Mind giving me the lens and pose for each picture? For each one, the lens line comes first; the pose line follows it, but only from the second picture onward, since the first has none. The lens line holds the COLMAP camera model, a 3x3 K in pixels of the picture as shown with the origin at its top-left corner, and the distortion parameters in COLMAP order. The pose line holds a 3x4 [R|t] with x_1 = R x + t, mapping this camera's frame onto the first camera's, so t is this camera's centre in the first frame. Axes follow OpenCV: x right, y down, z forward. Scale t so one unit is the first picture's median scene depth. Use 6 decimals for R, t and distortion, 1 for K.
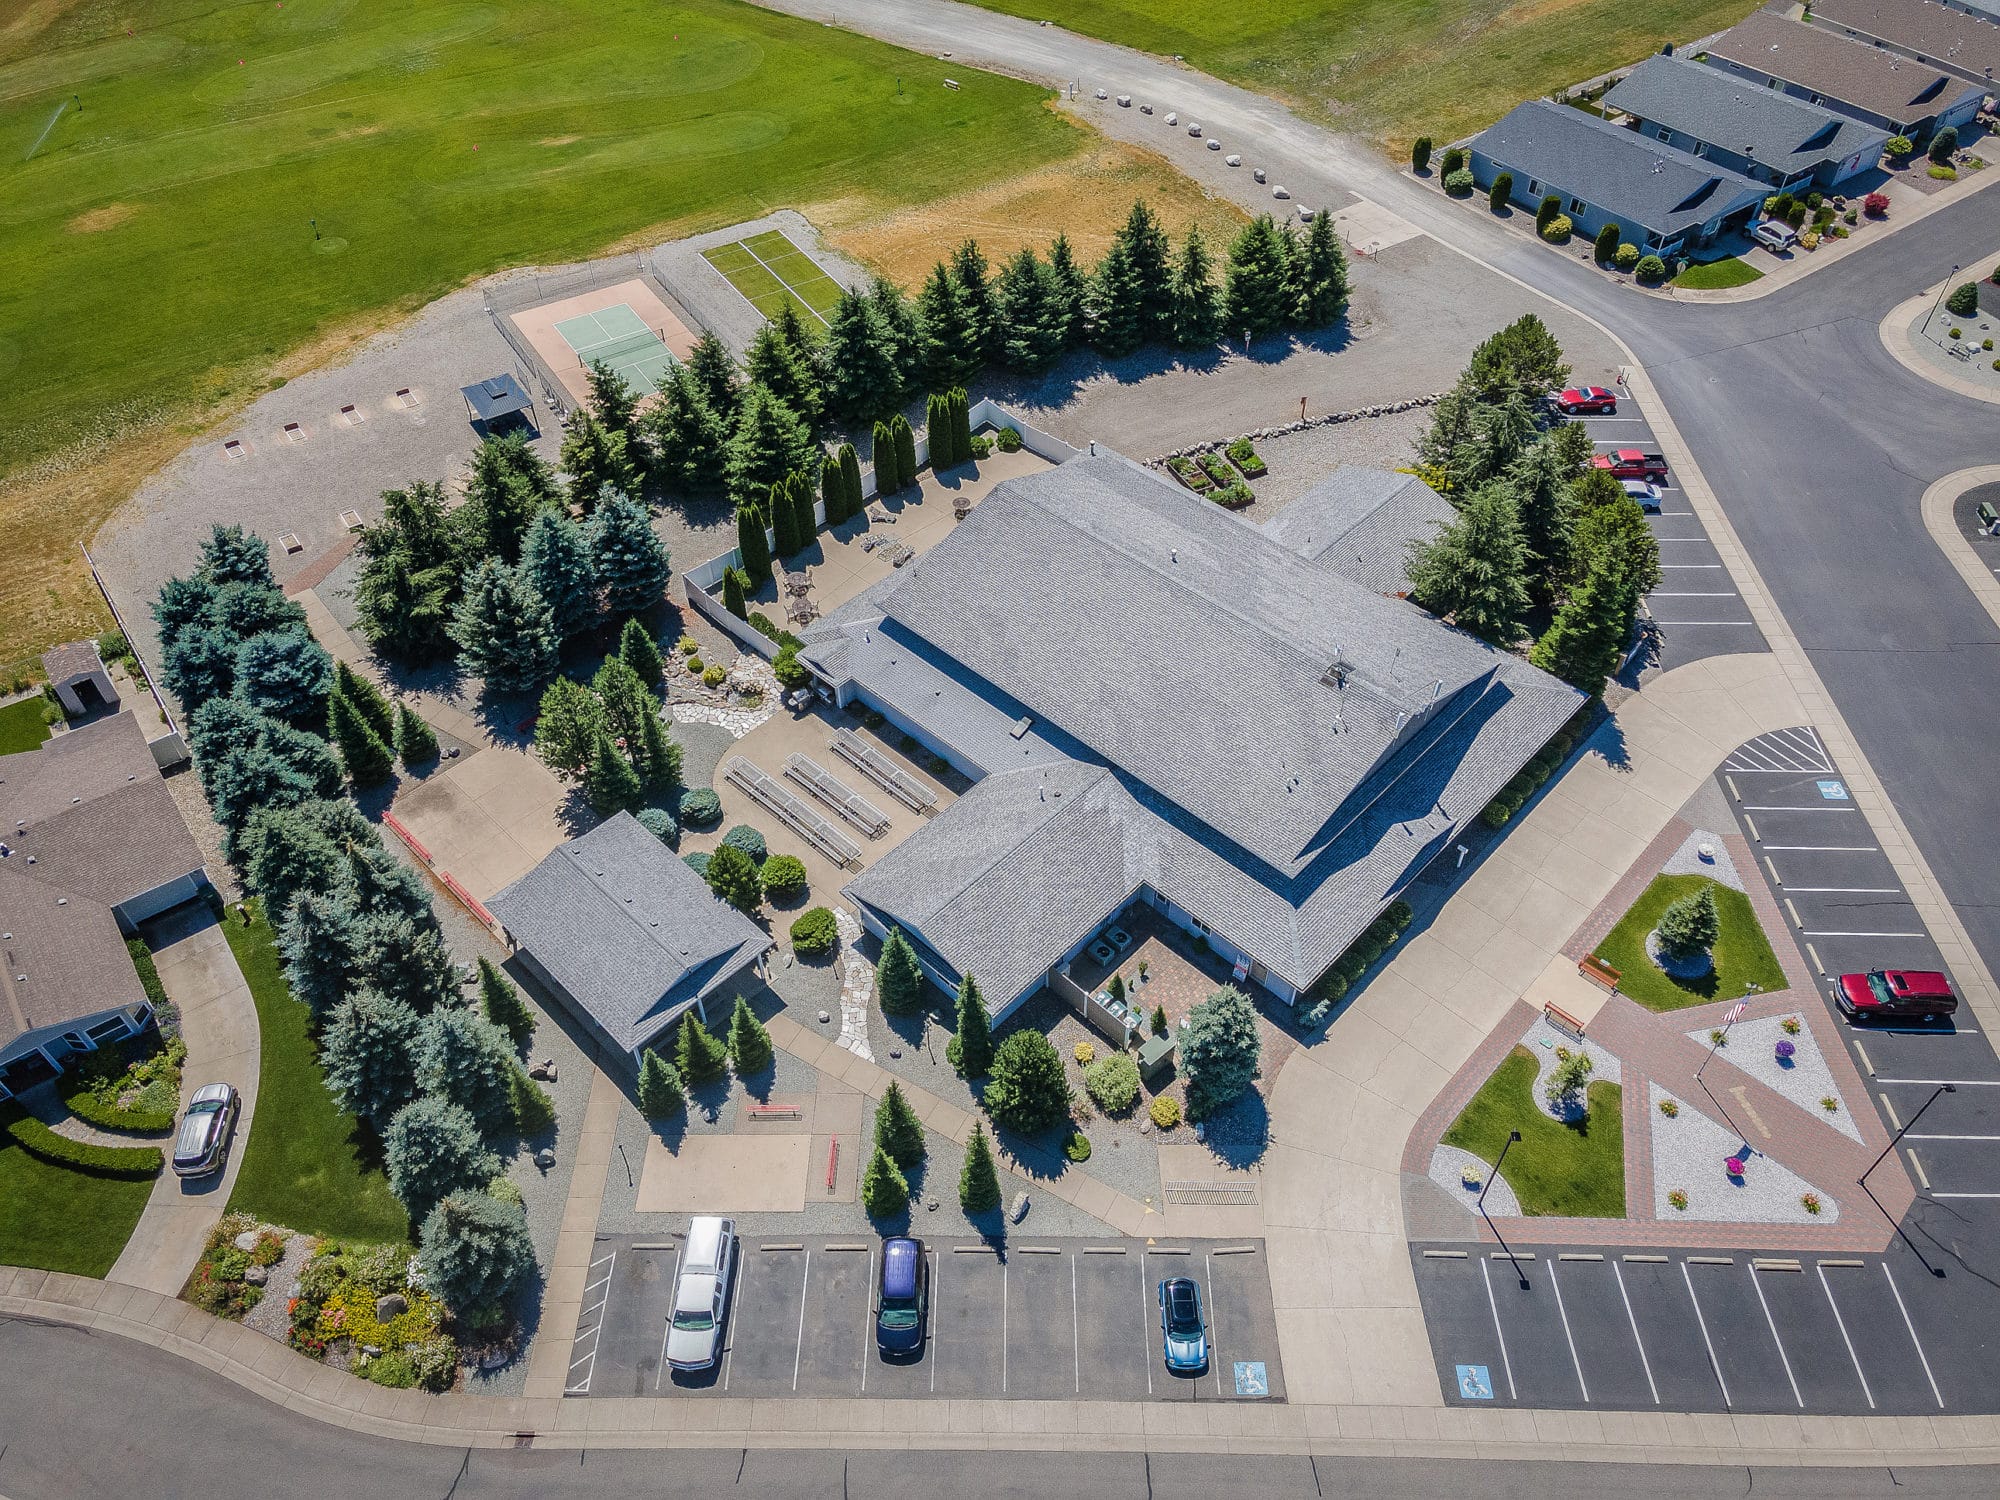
lens RADIAL K [[1464.9, 0, 1000.0], [0, 1464.9, 750.0], [0, 0, 1]] dist [0.041384, 0.003318]
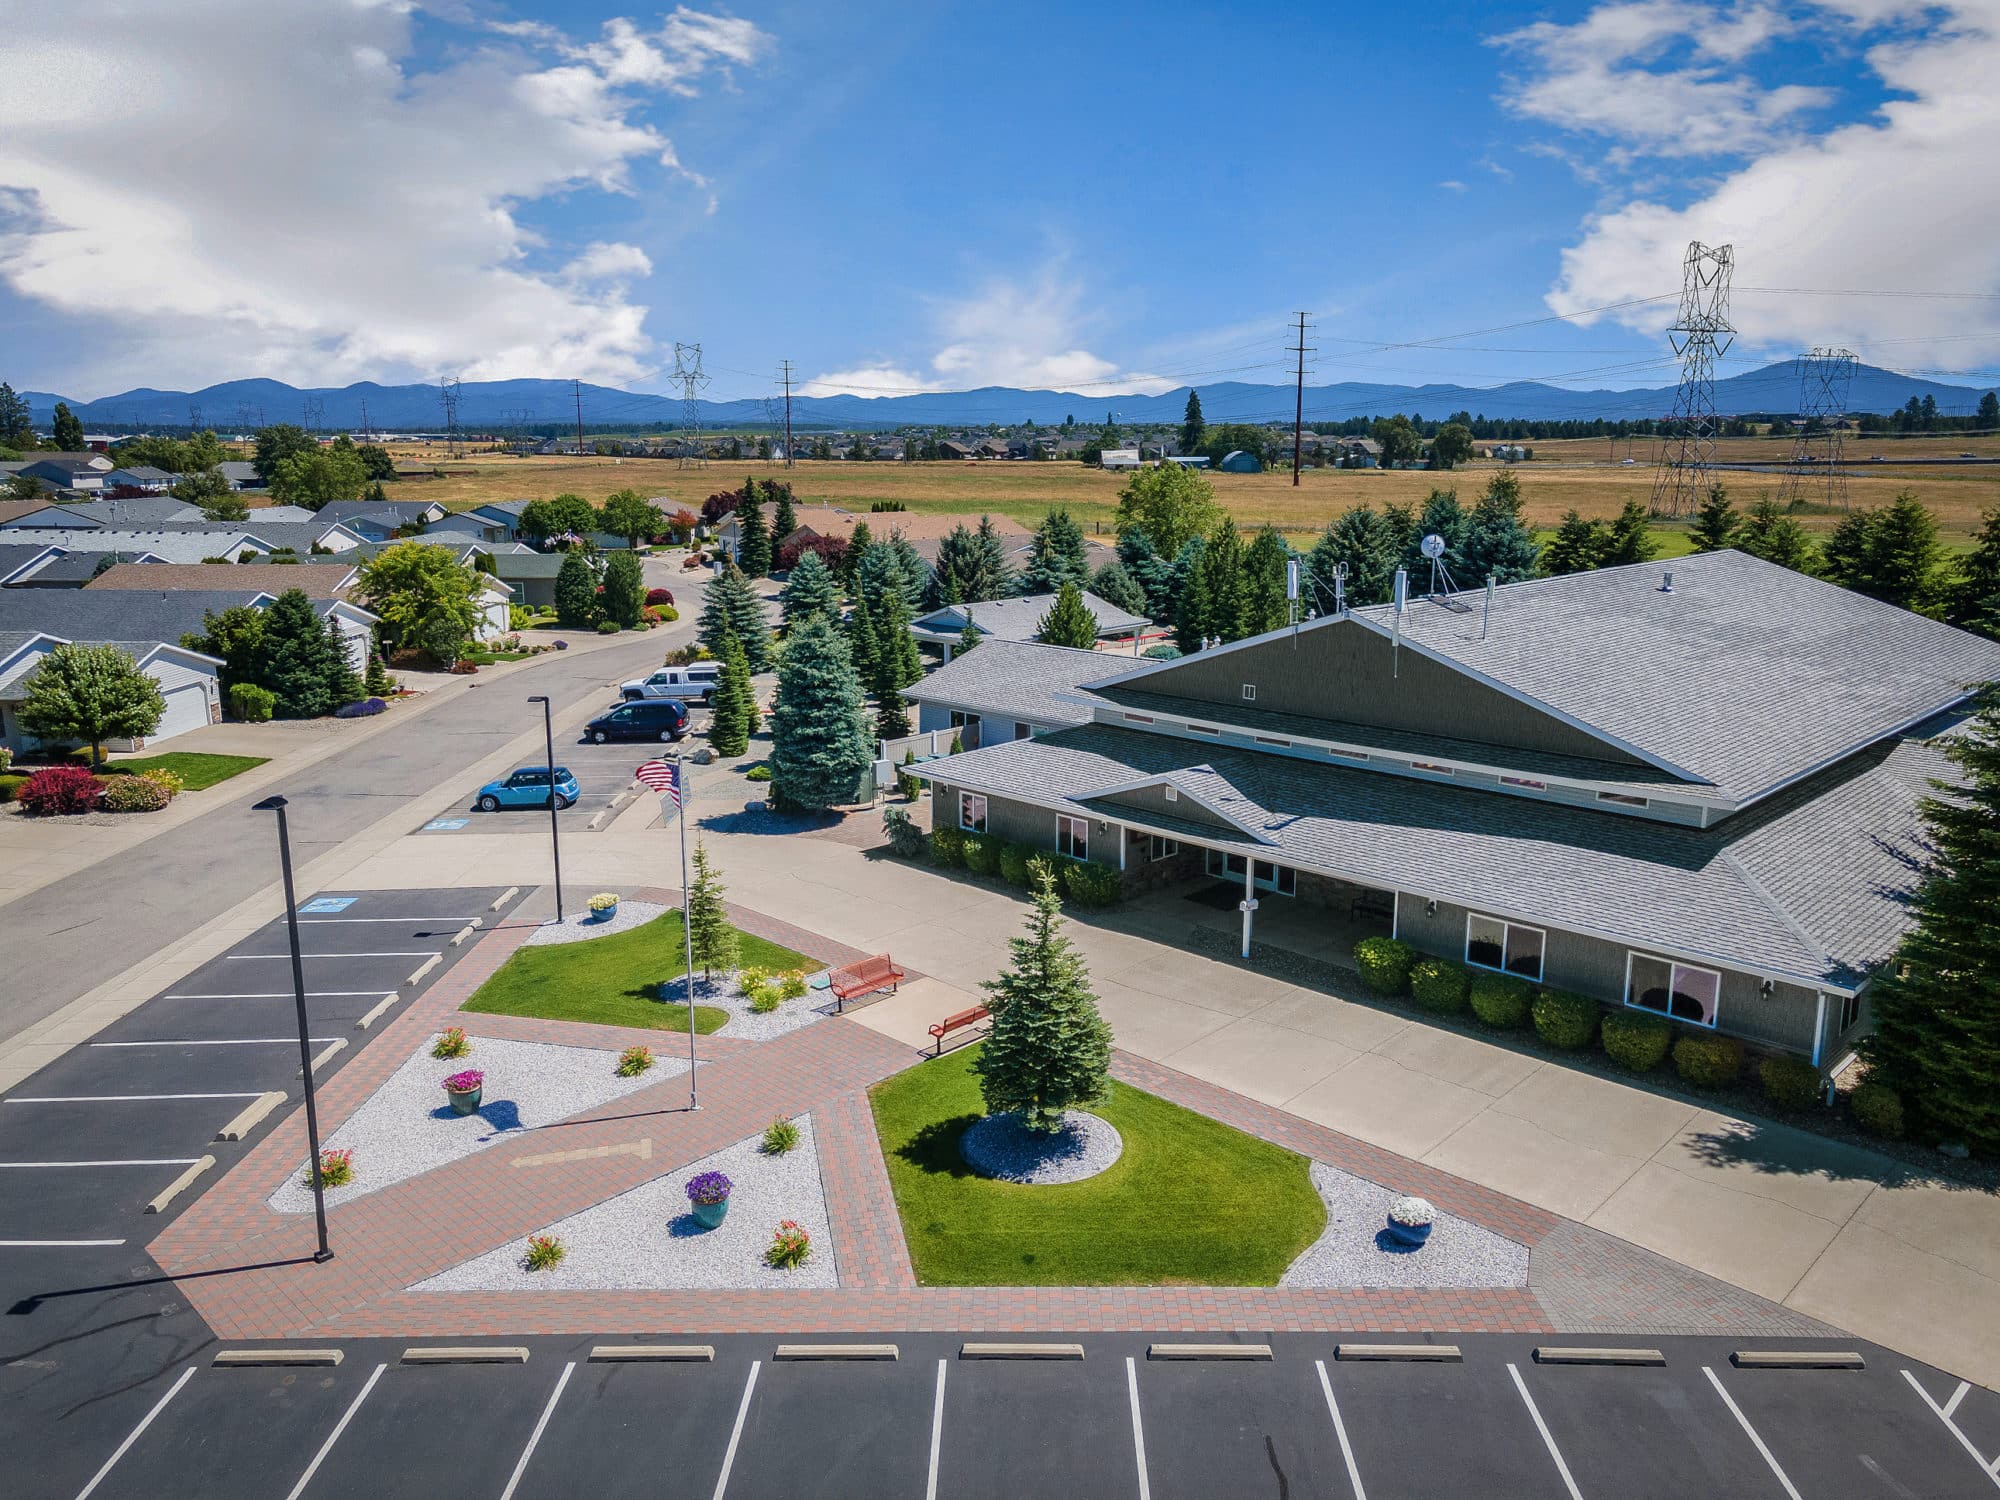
lens RADIAL K [[1464.9, 0, 1000.0], [0, 1464.9, 750.0], [0, 0, 1]] dist [0.041384, 0.003318]
pose [[-0.017975, 0.219462, -0.975455, 0.867196], [-0.711768, 0.682363, 0.166636, 0.009916], [0.702185, 0.697293, 0.143941, 0.916669]]
